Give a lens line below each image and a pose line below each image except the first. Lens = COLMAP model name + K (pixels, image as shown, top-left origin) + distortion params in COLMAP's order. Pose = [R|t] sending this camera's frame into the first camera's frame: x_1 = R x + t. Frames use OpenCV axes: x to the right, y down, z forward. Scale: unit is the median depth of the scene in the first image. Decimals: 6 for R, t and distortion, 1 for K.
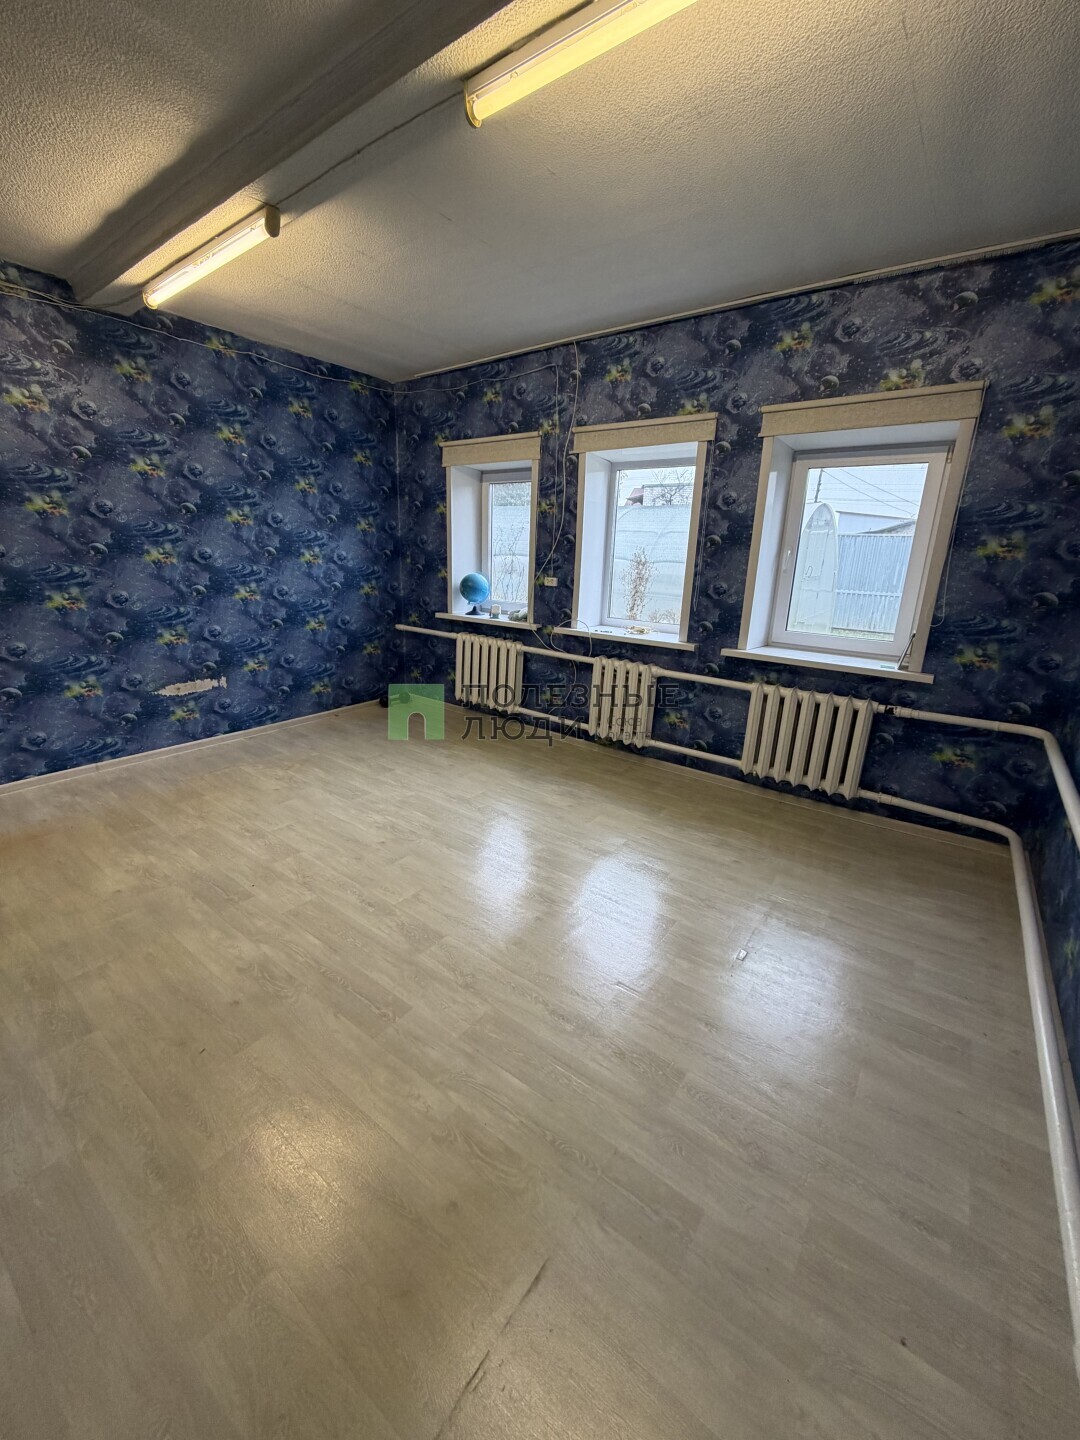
lens RADIAL K [[571.9, 0, 538.9], [0, 571.9, 715.7], [0, 0, 1]] dist [0.001323, -0.000206]
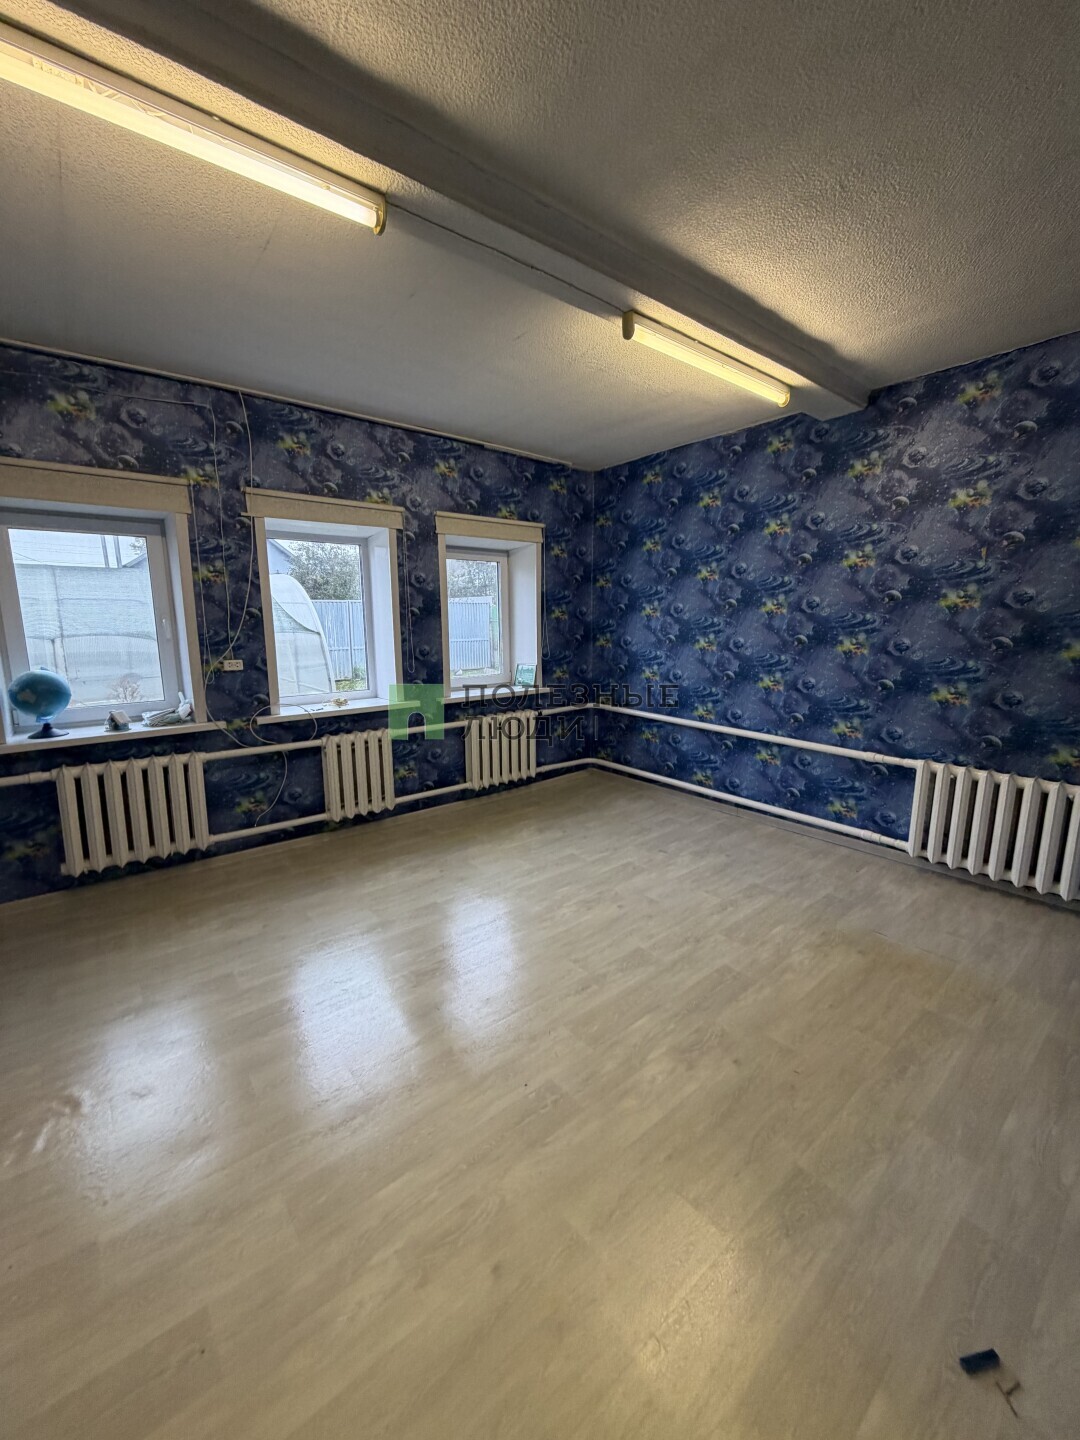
lens RADIAL K [[571.9, 0, 540.4], [0, 571.9, 716.8], [0, 0, 1]] dist [0.001323, -0.000206]
pose [[0.243033, -0.195986, 0.950013, -0.768083], [0.286822, 0.950103, 0.122629, -0.165731], [-0.926643, 0.242682, 0.287119, 0.458143]]
